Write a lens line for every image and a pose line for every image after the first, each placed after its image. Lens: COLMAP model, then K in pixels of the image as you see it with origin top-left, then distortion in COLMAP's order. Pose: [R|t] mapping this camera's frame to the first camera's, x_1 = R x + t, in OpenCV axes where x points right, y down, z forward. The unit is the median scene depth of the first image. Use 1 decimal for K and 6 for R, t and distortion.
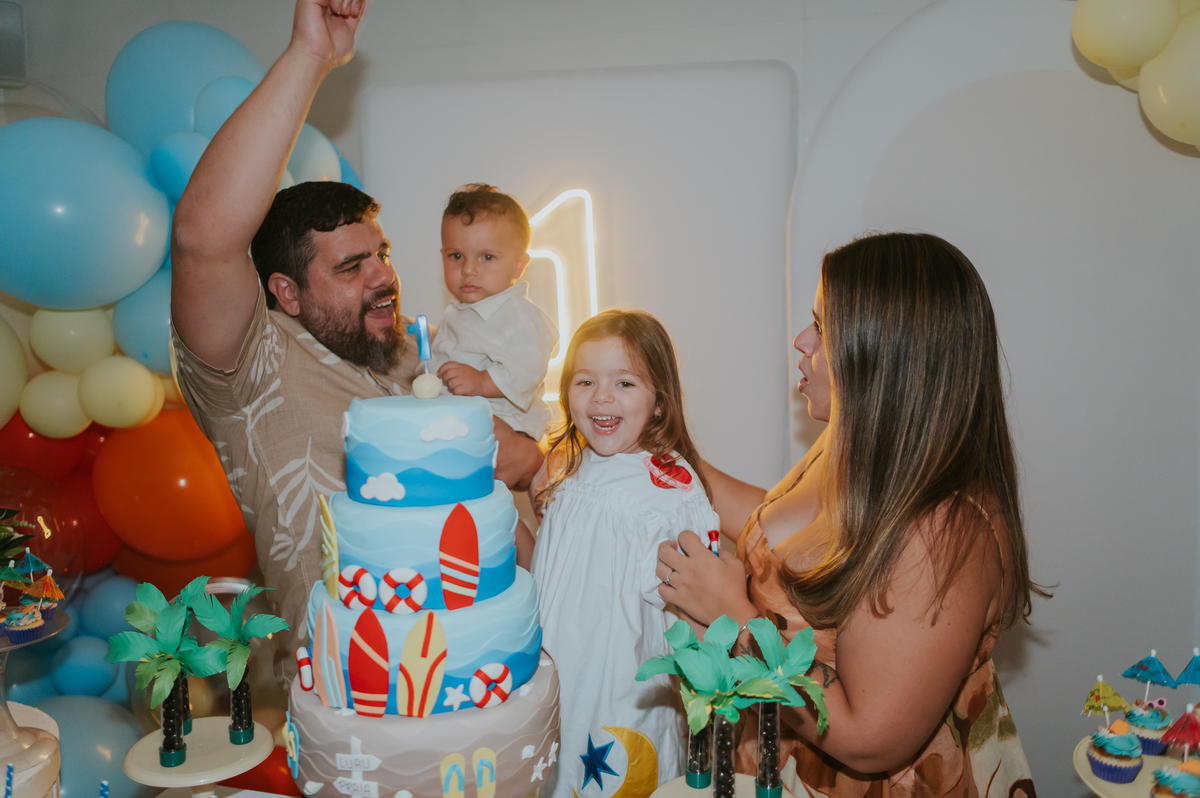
lens RADIAL K [[969.1, 0, 596.7], [0, 969.1, 396.2], [0, 0, 1]] dist [-0.028271, -0.000931]
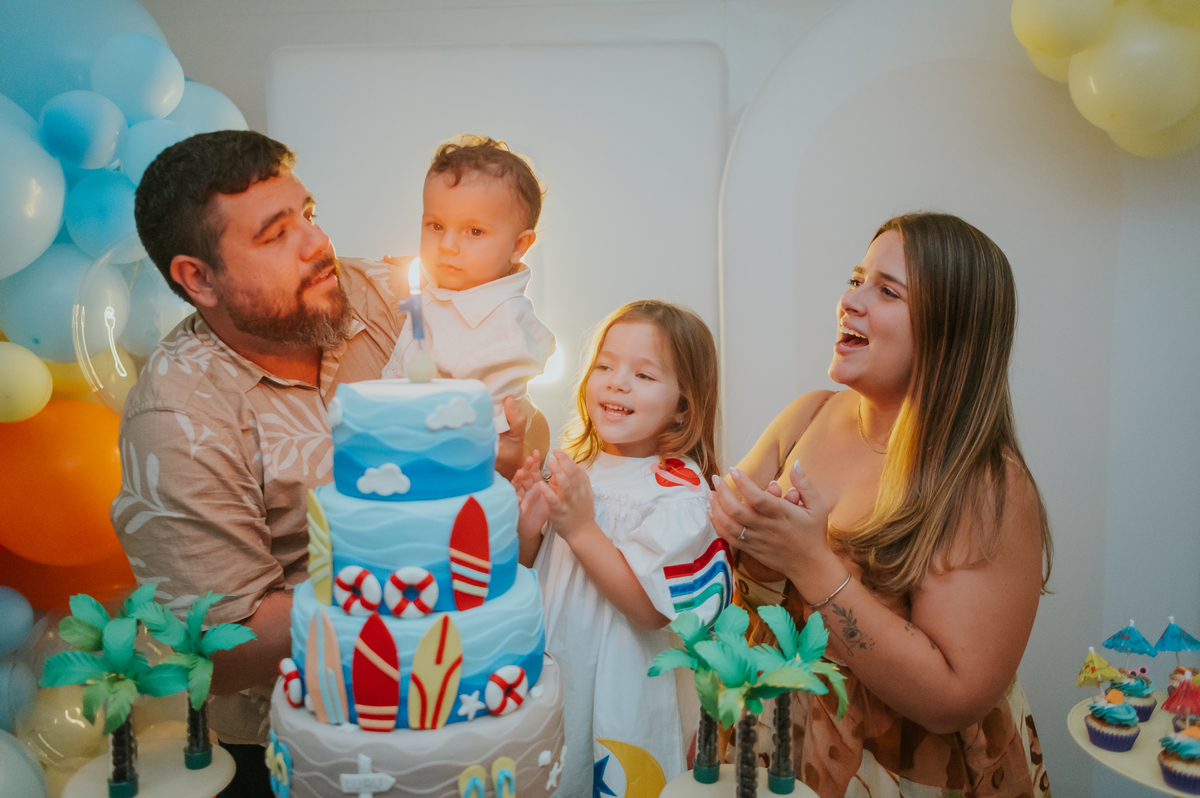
lens RADIAL K [[969.1, 0, 596.7], [0, 969.1, 399.4], [0, 0, 1]] dist [-0.028271, -0.000931]
pose [[0.988935, -0.010952, 0.147945, -0.156179], [0.008737, 0.999840, 0.015613, 0.005898], [-0.148092, -0.014148, 0.988872, 0.071339]]
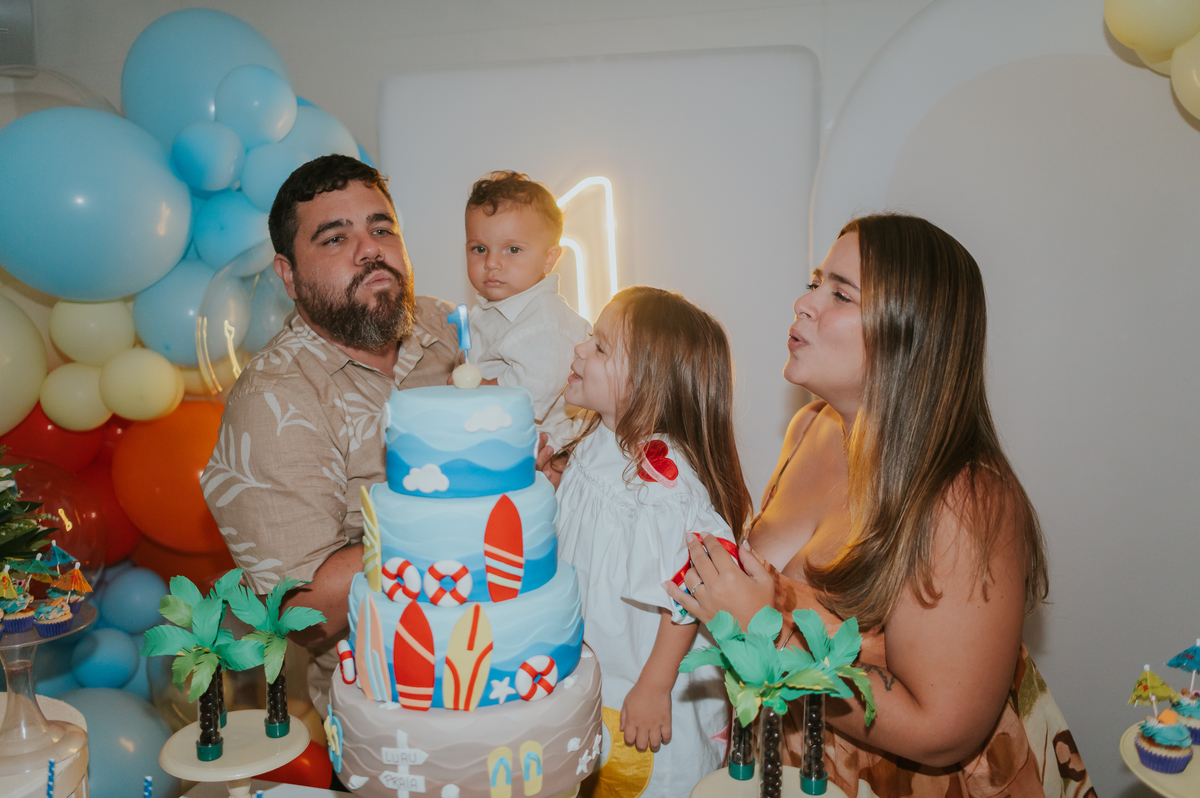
lens RADIAL K [[969.1, 0, 594.8], [0, 969.1, 397.1], [0, 0, 1]] dist [-0.028271, -0.000931]
pose [[0.999989, -0.004345, -0.001772, -0.046129], [0.004366, 0.999919, 0.011942, -0.000345], [0.001720, -0.011949, 0.999927, 0.012279]]
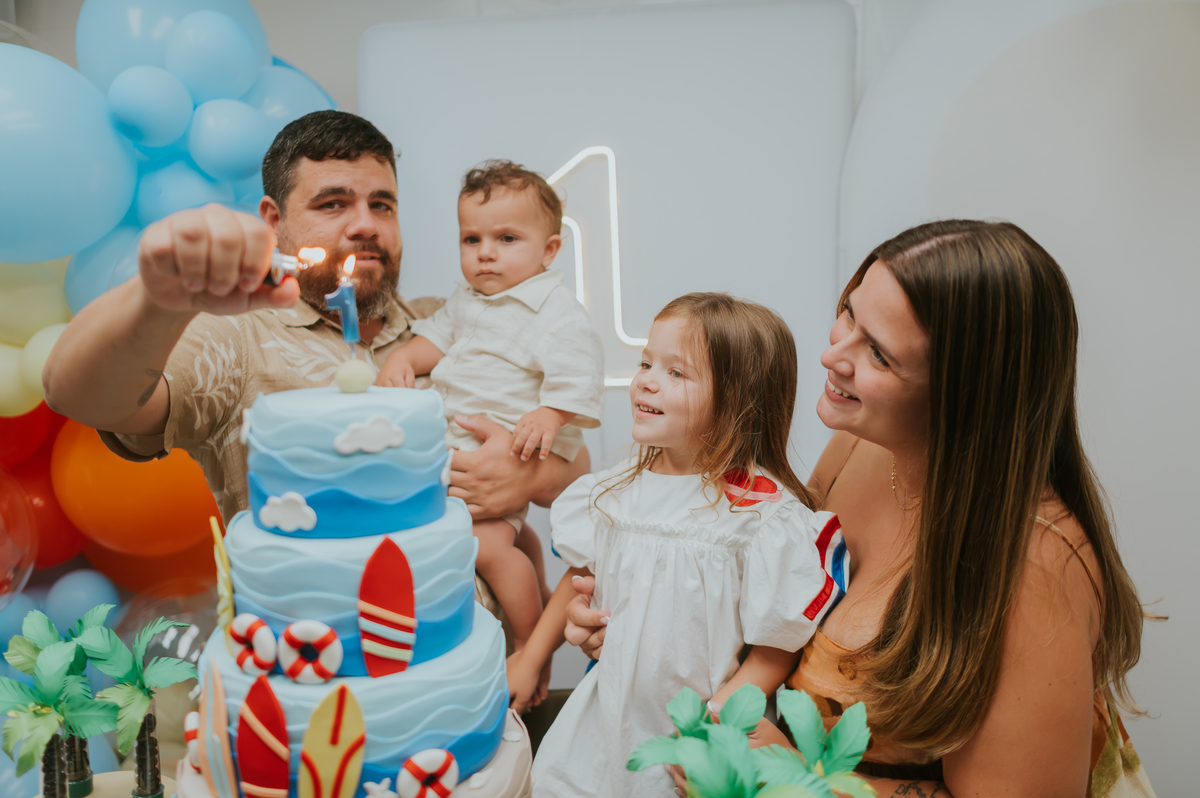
lens RADIAL K [[969.1, 0, 594.2], [0, 969.1, 399.8], [0, 0, 1]] dist [-0.028271, -0.000931]
pose [[0.998585, 0.015727, -0.050797, 0.051757], [-0.014513, 0.999603, 0.024162, -0.013734], [0.051157, -0.023391, 0.998417, 0.266366]]
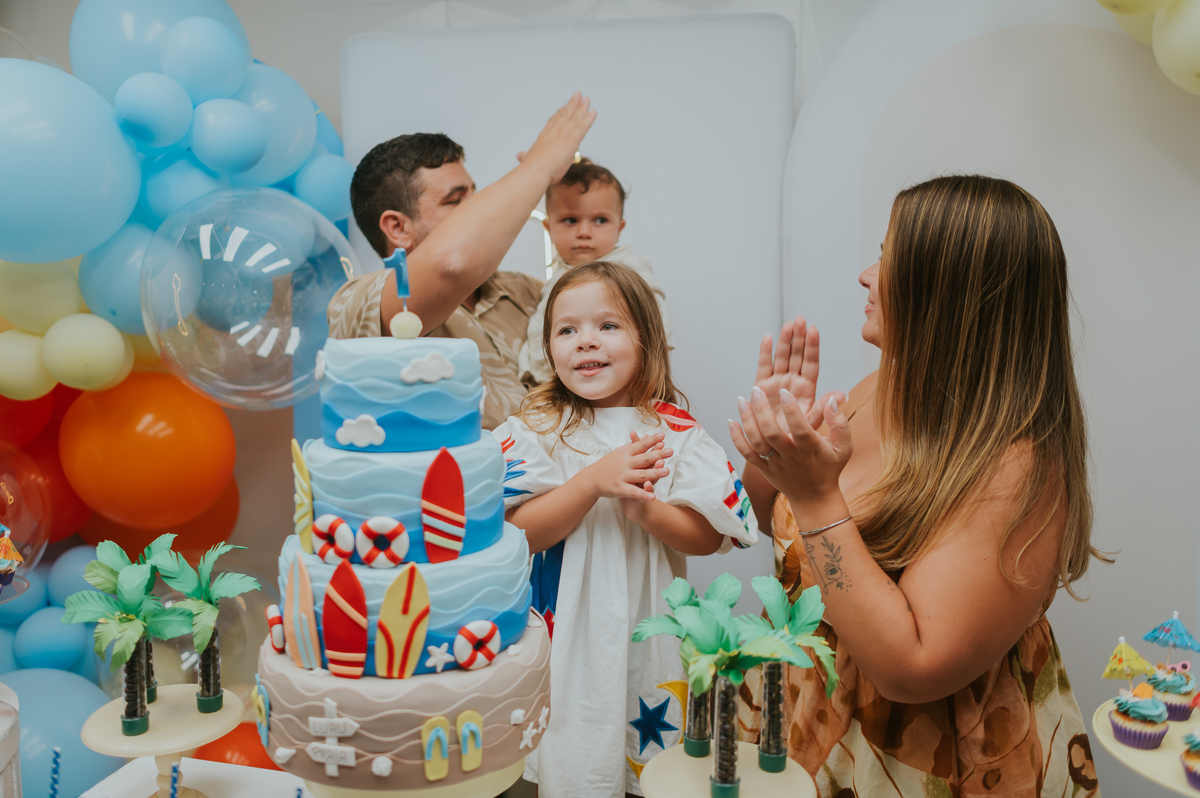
lens RADIAL K [[969.1, 0, 599.5], [0, 969.1, 399.1], [0, 0, 1]] dist [-0.028271, -0.000931]
pose [[0.999773, 0.005989, 0.020464, -0.012297], [-0.006318, 0.999851, 0.016083, 0.046931], [-0.020365, -0.016209, 0.999661, 0.072048]]
